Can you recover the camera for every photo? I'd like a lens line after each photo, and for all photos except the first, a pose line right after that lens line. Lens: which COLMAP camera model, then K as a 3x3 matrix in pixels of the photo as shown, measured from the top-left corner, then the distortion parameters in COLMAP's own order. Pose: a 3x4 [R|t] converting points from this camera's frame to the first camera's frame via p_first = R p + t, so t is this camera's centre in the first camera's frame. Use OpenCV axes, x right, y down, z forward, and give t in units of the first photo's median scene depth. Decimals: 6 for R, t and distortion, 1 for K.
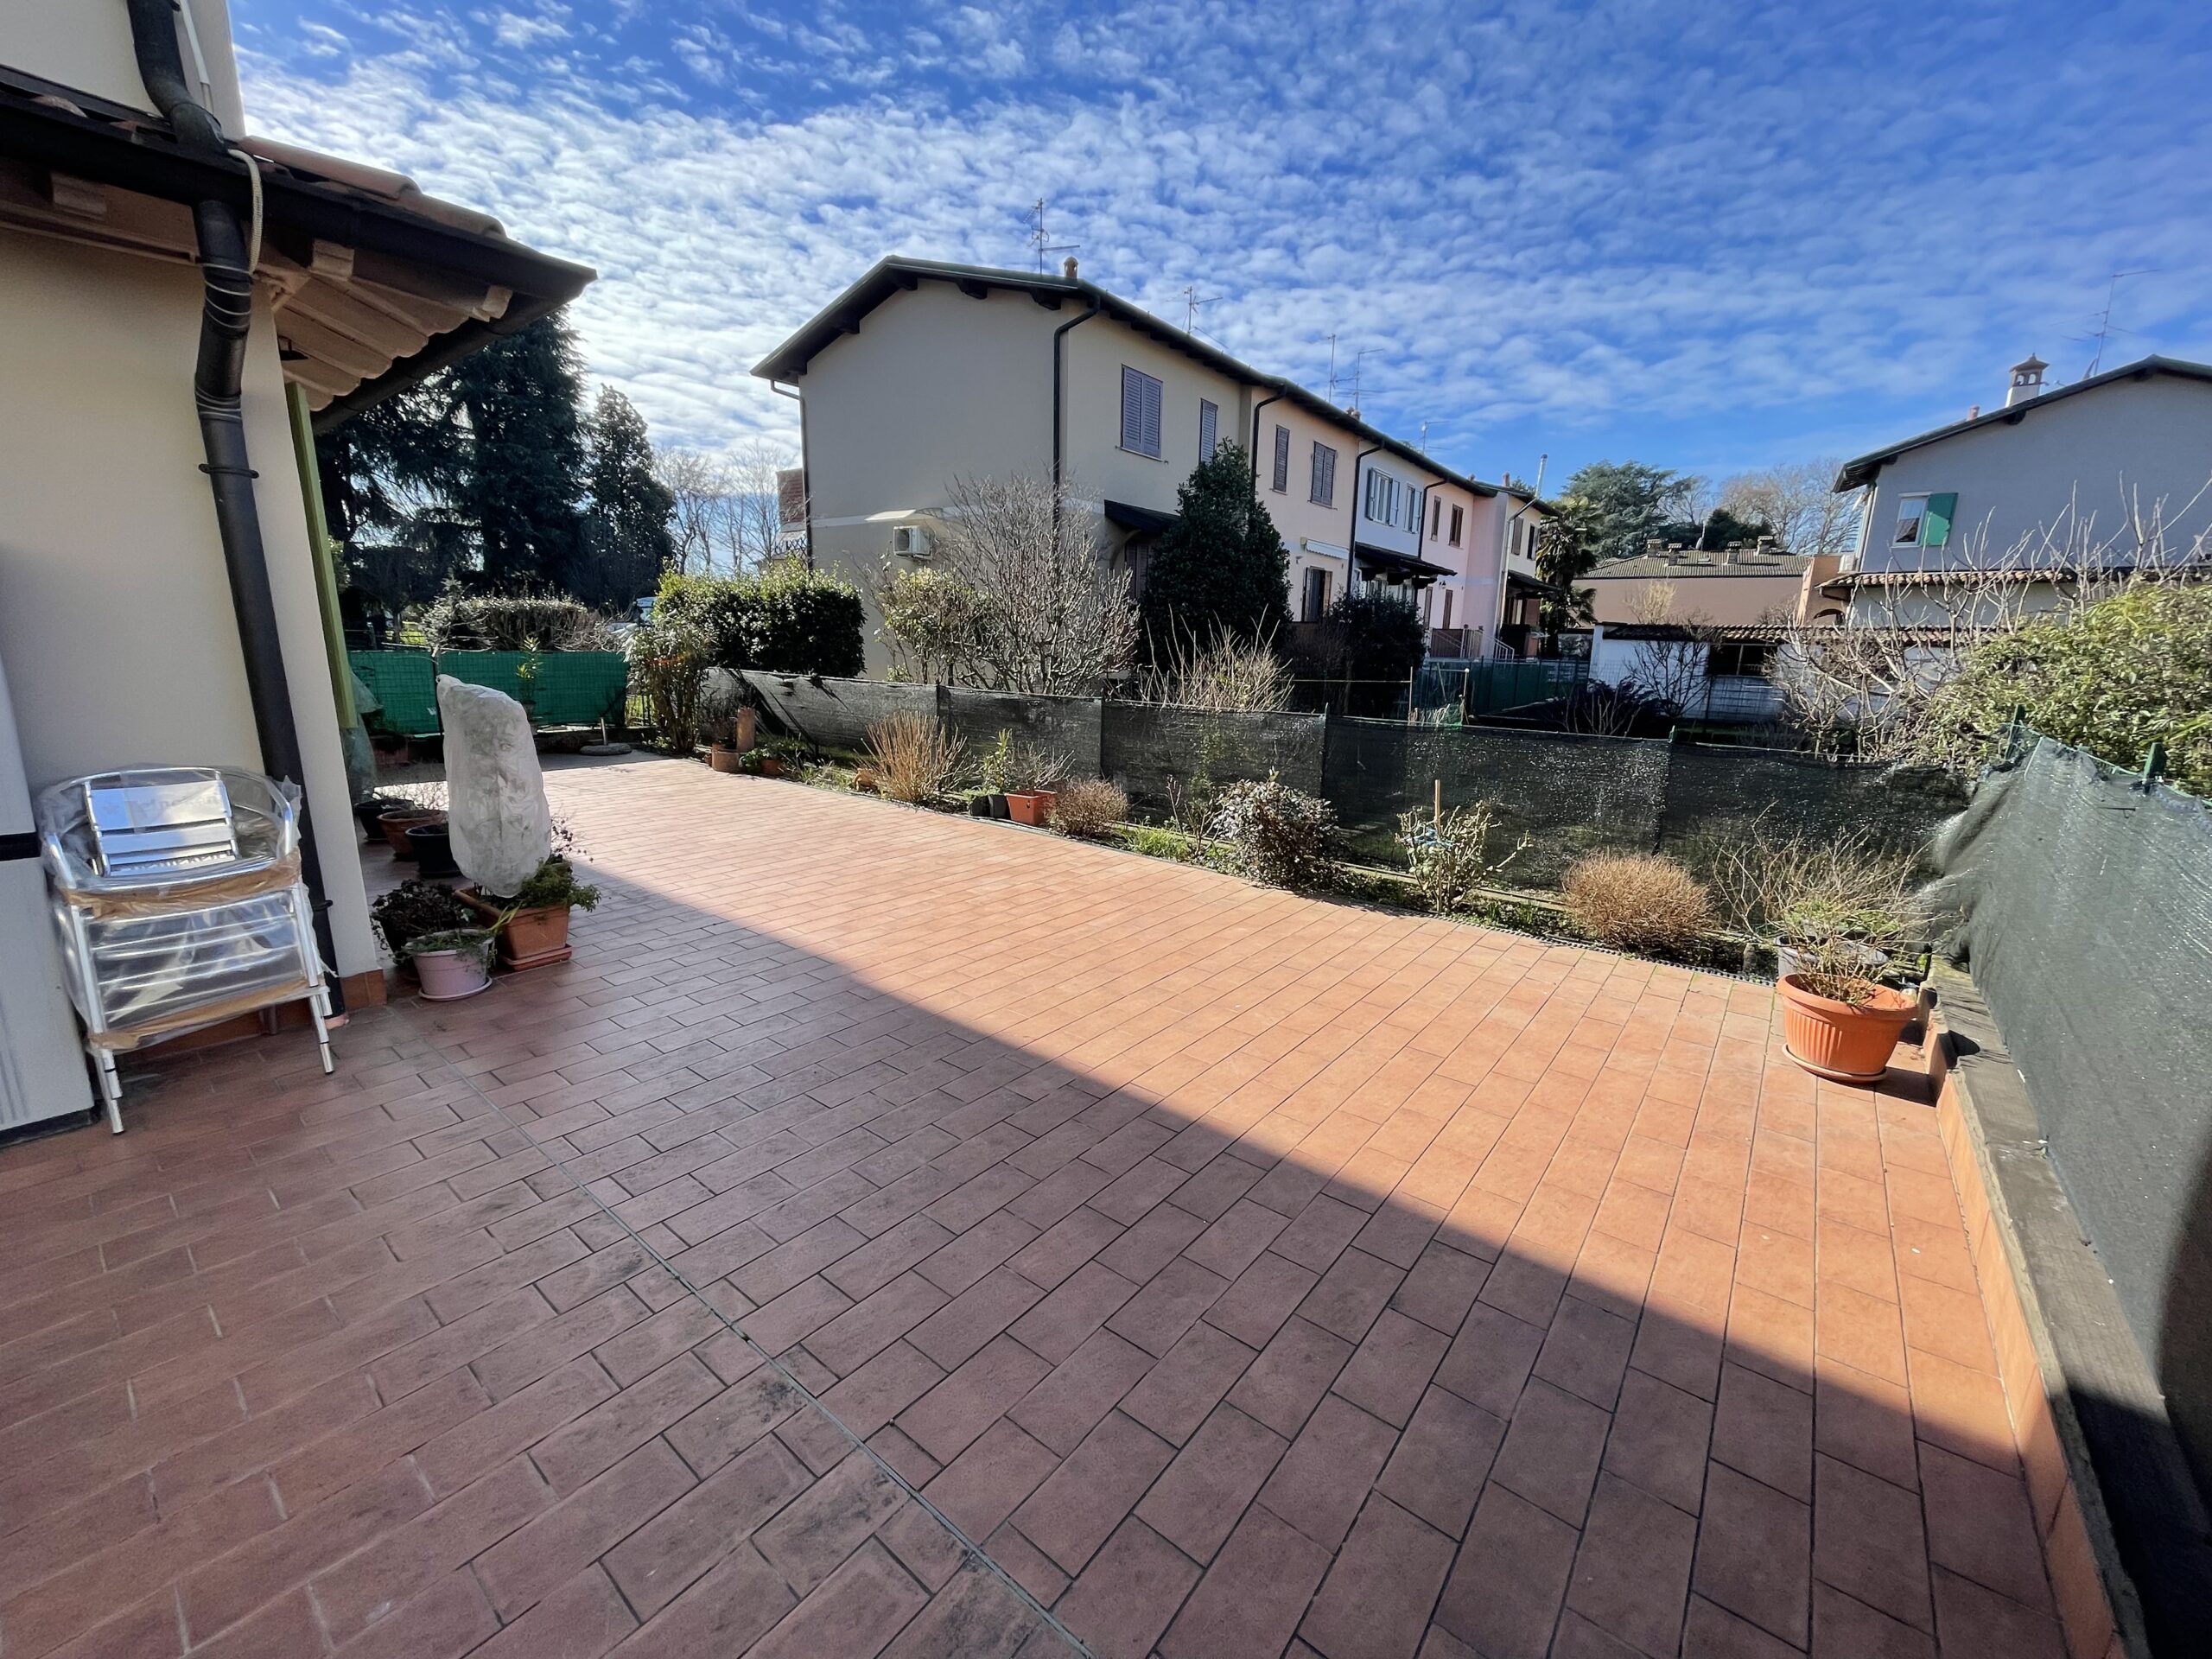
lens RADIAL K [[890.5, 0, 1115.1], [0, 890.5, 813.7], [0, 0, 1]] dist [-0.003413, 0.000647]
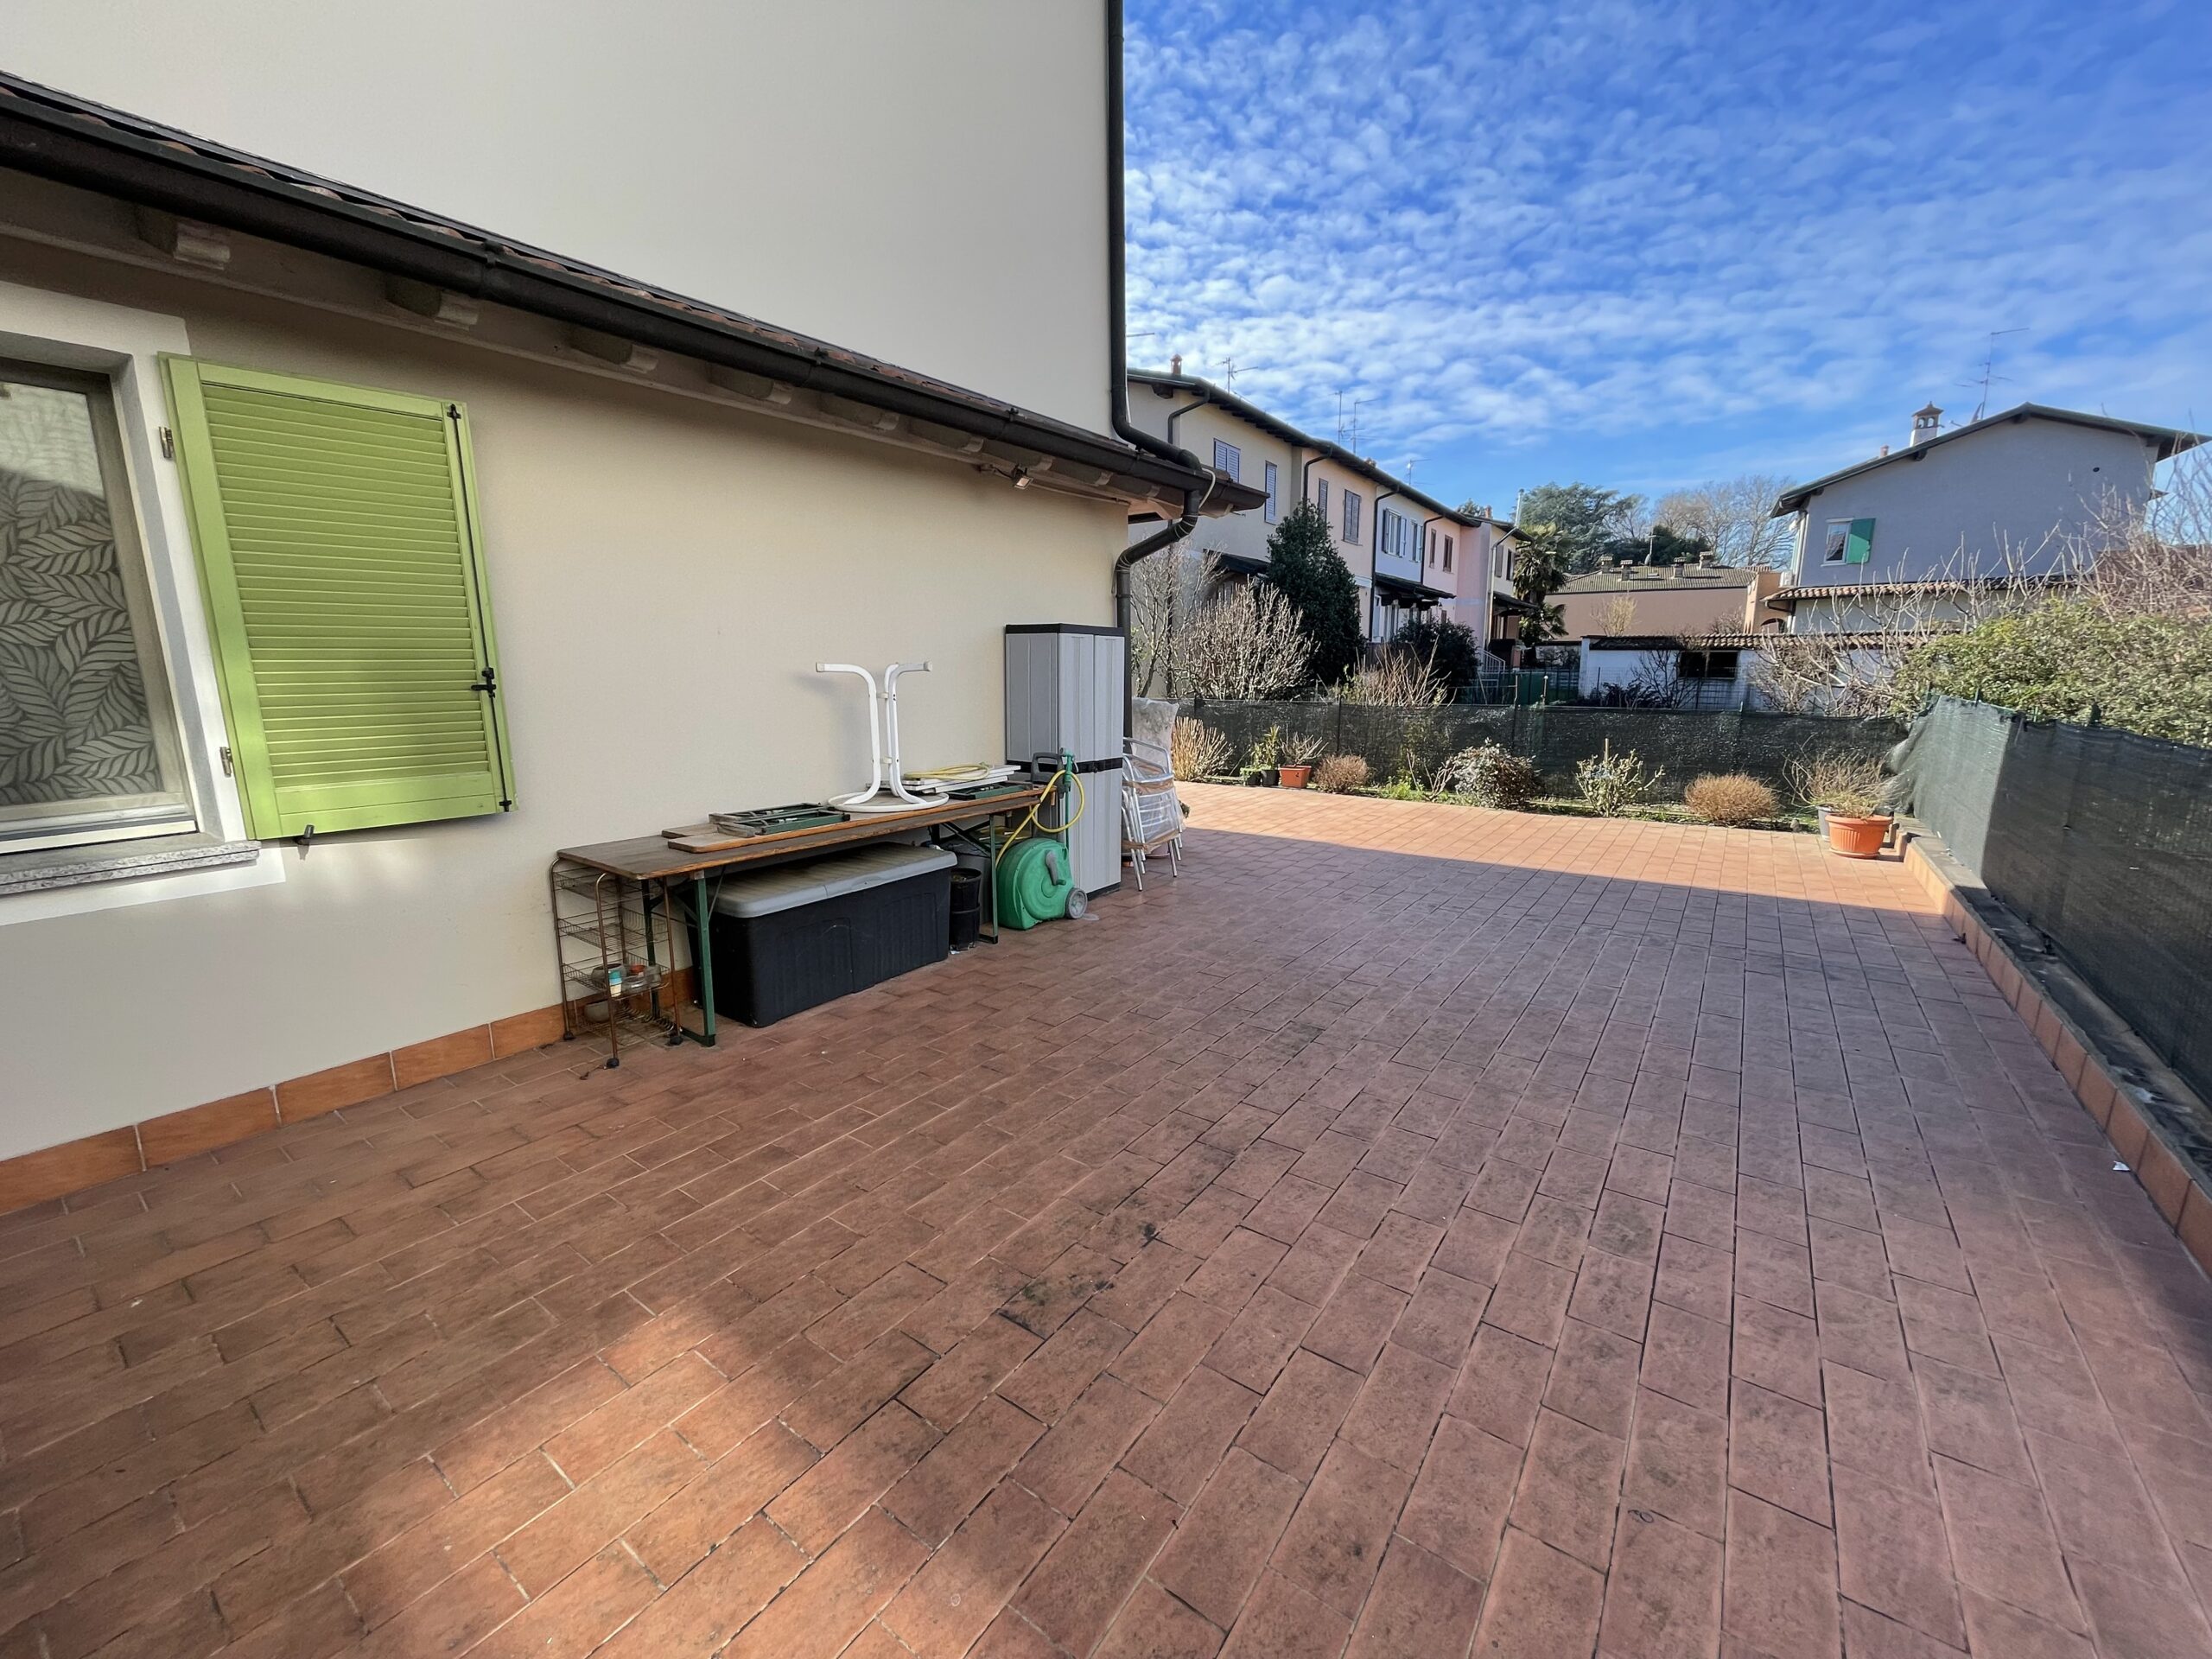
lens RADIAL K [[890.5, 0, 1093.0], [0, 890.5, 834.7], [0, 0, 1]] dist [-0.003413, 0.000647]
pose [[0.998888, -0.033146, 0.033523, -0.042865], [0.033132, 0.999450, 0.000975, 0.006708], [-0.033537, 0.000137, 0.999437, -0.042401]]
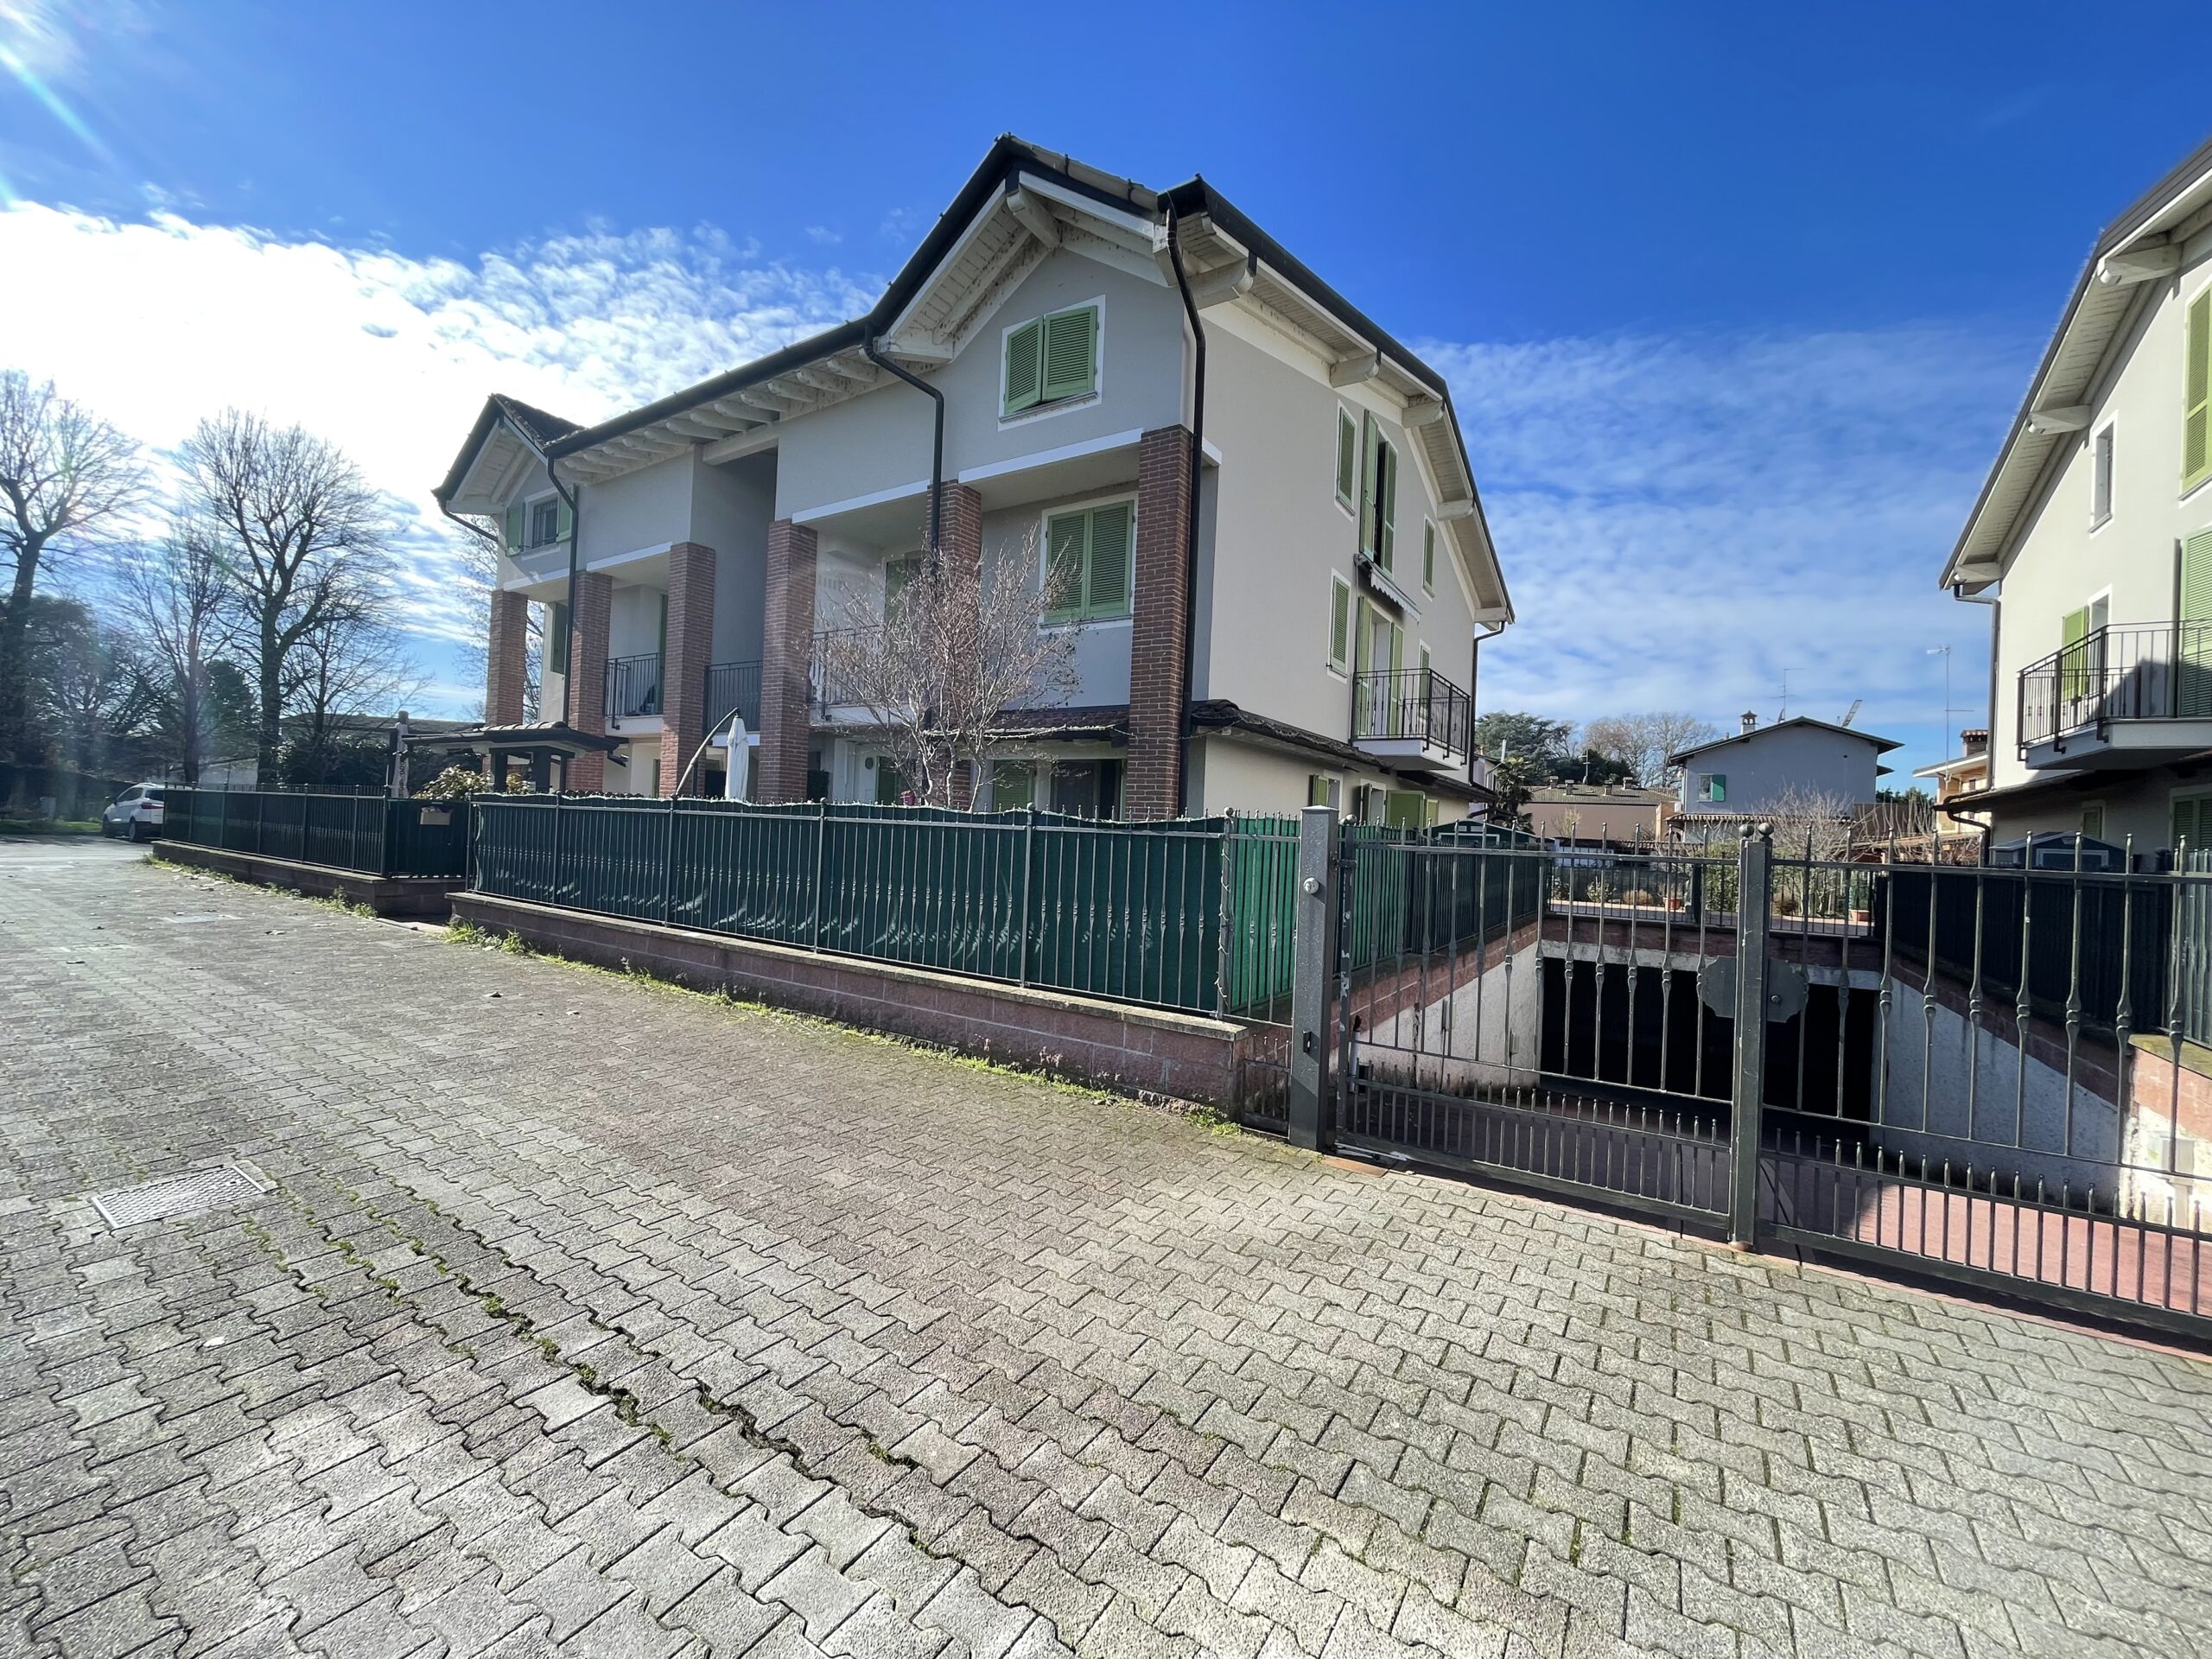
lens RADIAL K [[890.5, 0, 1066.7], [0, 890.5, 812.7], [0, 0, 1]] dist [-0.003413, 0.000647]
pose [[0.997718, 0.026198, 0.062236, -0.166191], [-0.012926, 0.978724, -0.204772, 0.035902], [-0.066276, 0.203501, 0.976829, -0.213500]]
